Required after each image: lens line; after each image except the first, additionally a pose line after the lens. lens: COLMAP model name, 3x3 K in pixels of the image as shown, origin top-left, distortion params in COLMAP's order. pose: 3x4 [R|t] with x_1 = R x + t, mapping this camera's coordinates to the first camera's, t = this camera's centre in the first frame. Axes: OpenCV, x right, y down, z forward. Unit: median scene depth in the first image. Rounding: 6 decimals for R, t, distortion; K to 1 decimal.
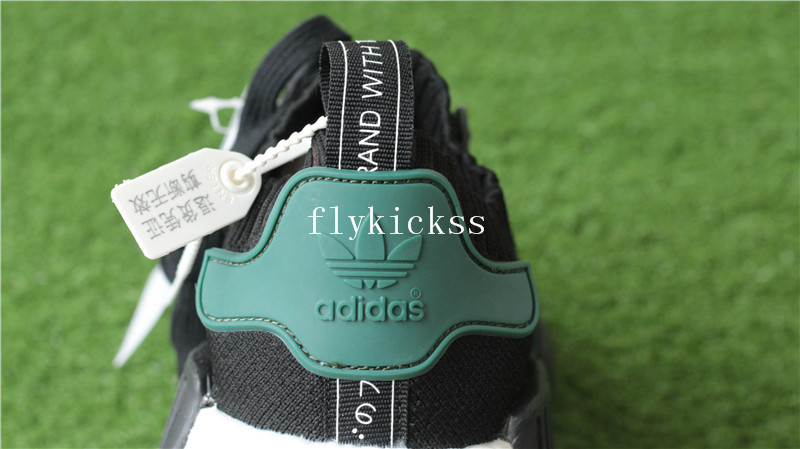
lens RADIAL K [[1954.8, 0, 400.3], [0, 1954.8, 226.4], [0, 0, 1]] dist [-0.114278, 0.000000]
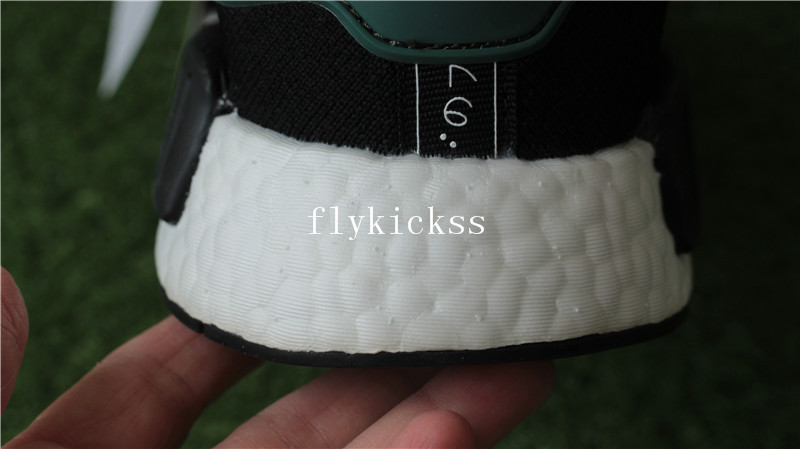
lens RADIAL K [[1954.8, 0, 399.8], [0, 1954.8, 224.9], [0, 0, 1]] dist [-0.114278, 0.000000]
pose [[0.998302, -0.052688, 0.024851, -0.057789], [0.048206, 0.986674, 0.155404, 0.026205], [-0.032708, -0.153942, 0.987538, 0.303953]]
